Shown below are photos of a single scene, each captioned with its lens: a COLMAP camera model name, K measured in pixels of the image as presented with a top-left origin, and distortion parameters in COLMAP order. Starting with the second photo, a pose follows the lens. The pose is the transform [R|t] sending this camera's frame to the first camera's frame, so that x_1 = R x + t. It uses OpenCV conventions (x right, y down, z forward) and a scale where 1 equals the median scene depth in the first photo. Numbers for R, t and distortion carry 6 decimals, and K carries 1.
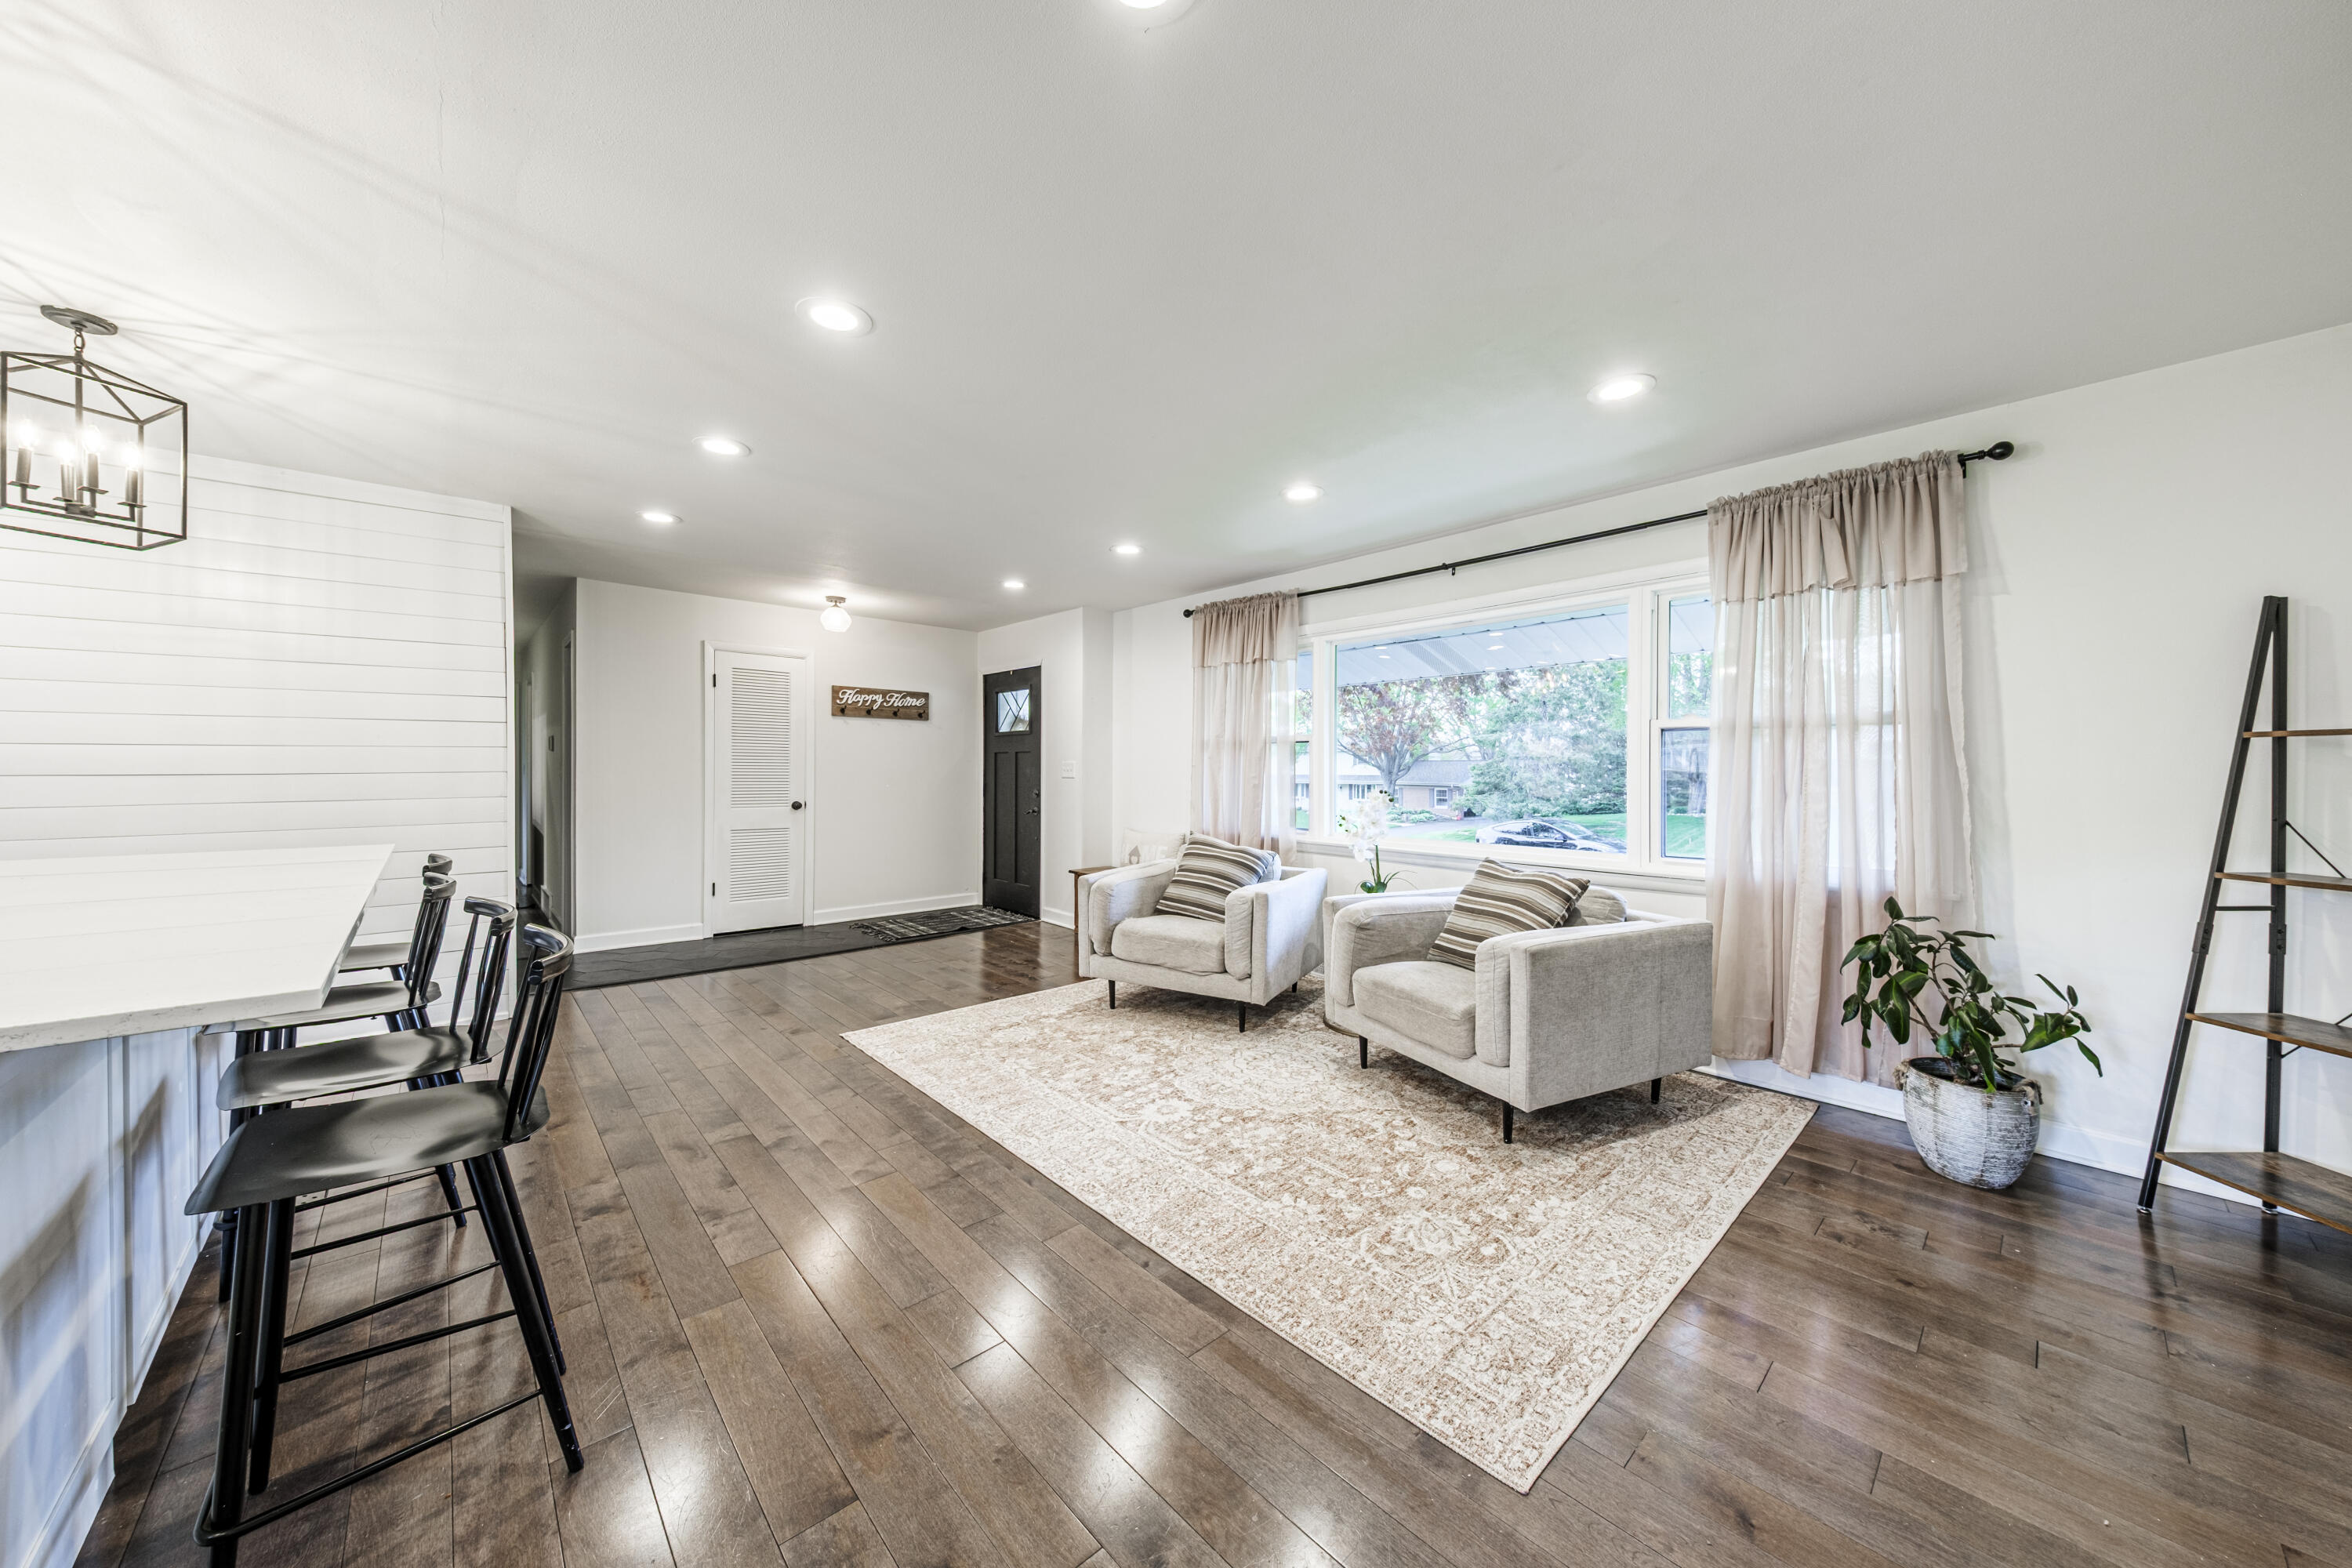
lens RADIAL K [[806.3, 0, 1165.2], [0, 806.3, 783.1], [0, 0, 1]] dist [0.007293, -0.002633]
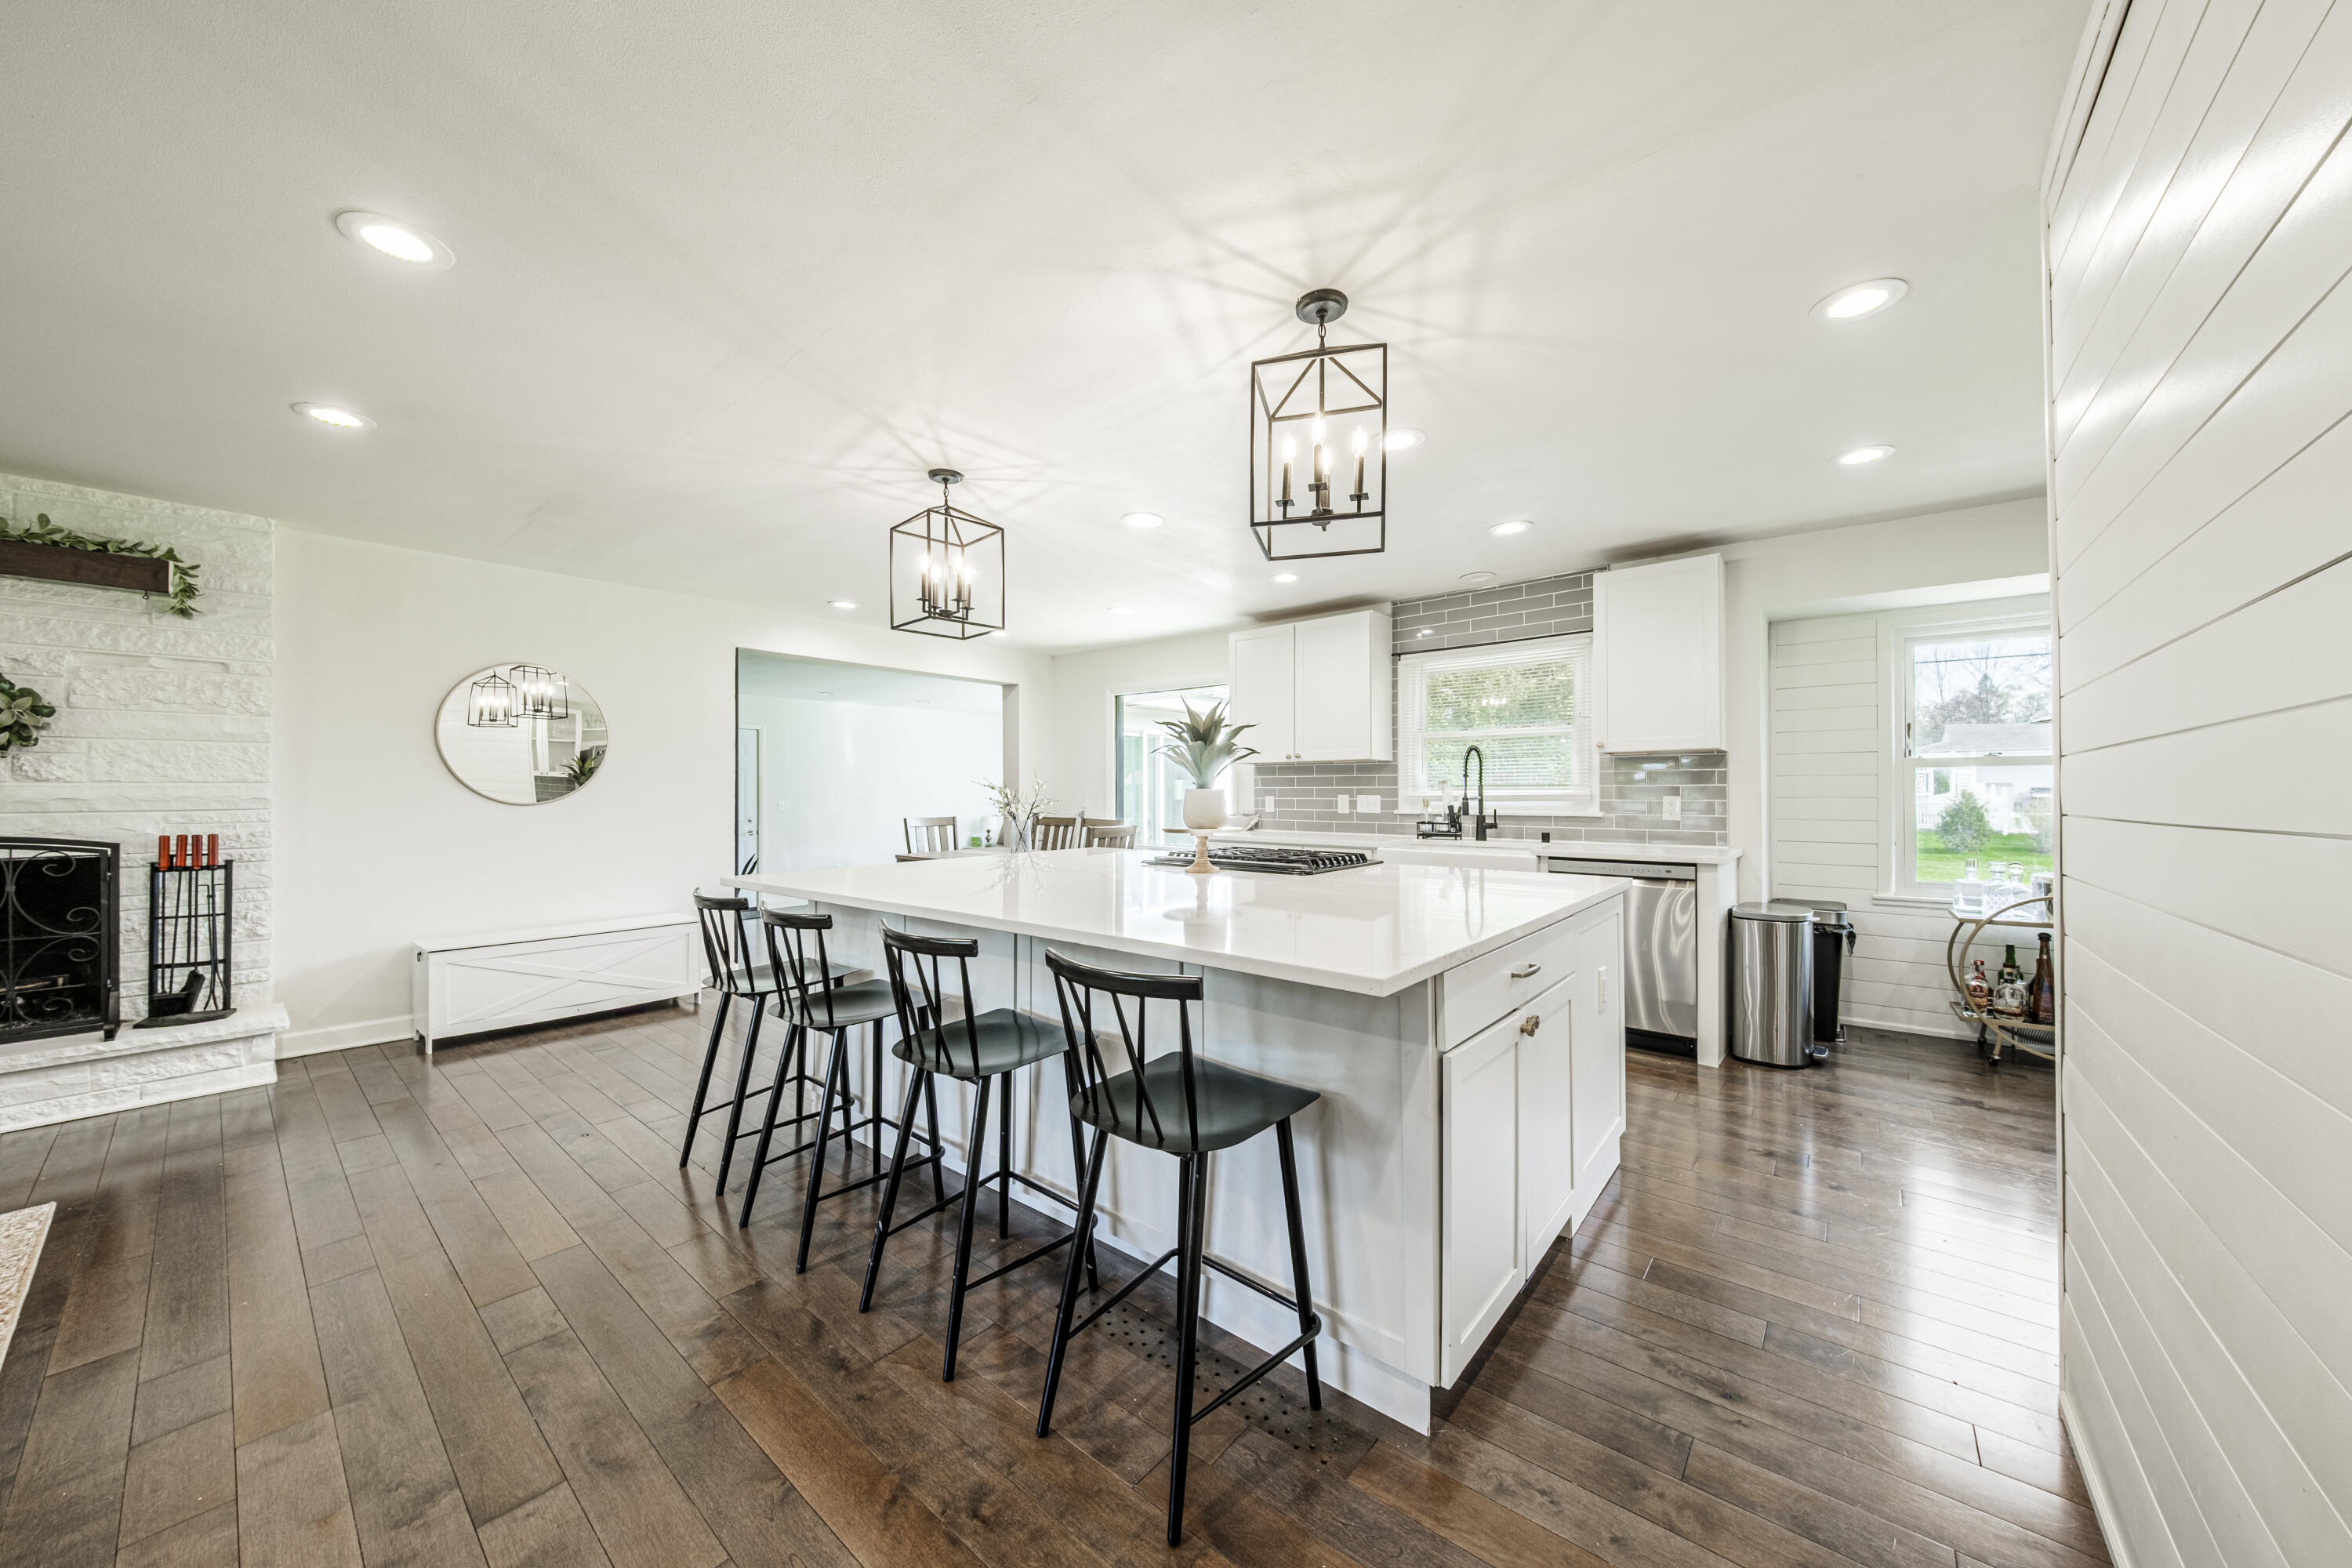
lens RADIAL K [[806.3, 0, 1167.7], [0, 806.3, 788.1], [0, 0, 1]] dist [0.007293, -0.002633]
pose [[-0.990121, -0.004909, -0.140130, -0.820359], [-0.007173, 0.999852, 0.015656, -0.037794], [0.140033, 0.016506, -0.990009, 1.472227]]
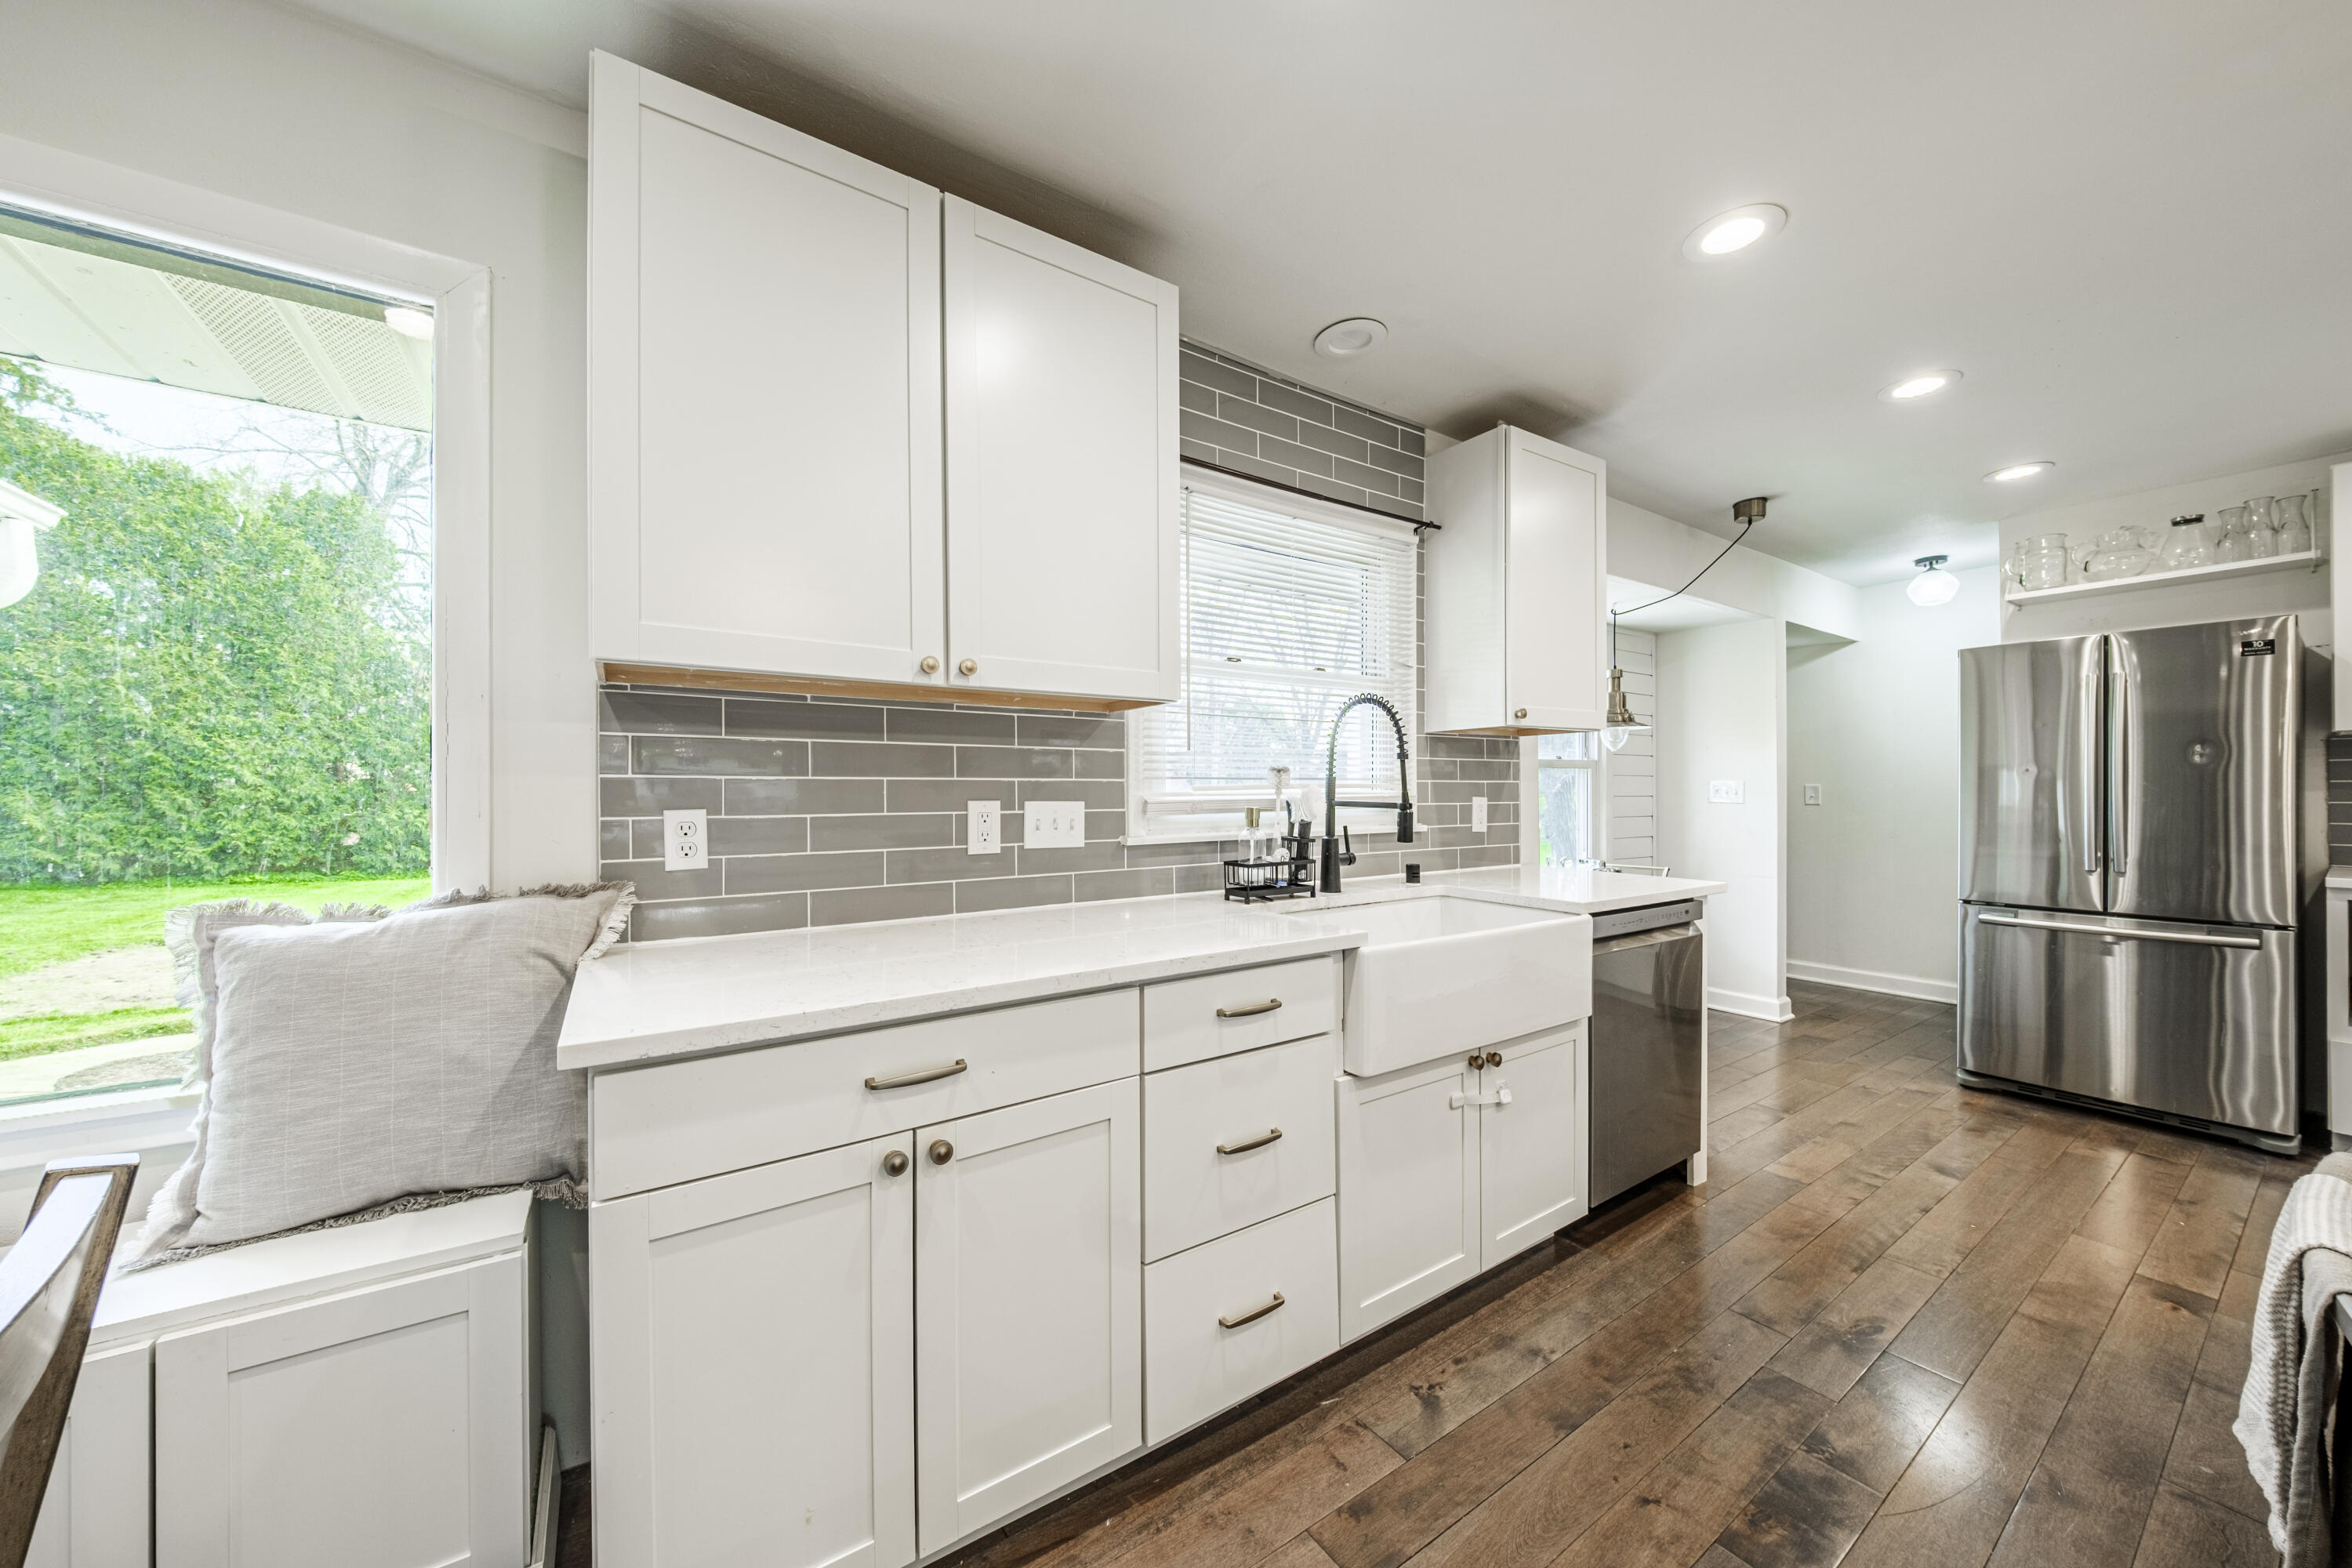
lens RADIAL K [[806.3, 0, 1115.0], [0, 806.3, 793.5], [0, 0, 1]] dist [0.007293, -0.002633]
pose [[-0.178748, -0.003992, -0.983887, -0.868631], [-0.015120, 0.999885, -0.001310, -0.002403], [0.983779, 0.014642, -0.178788, -0.113584]]
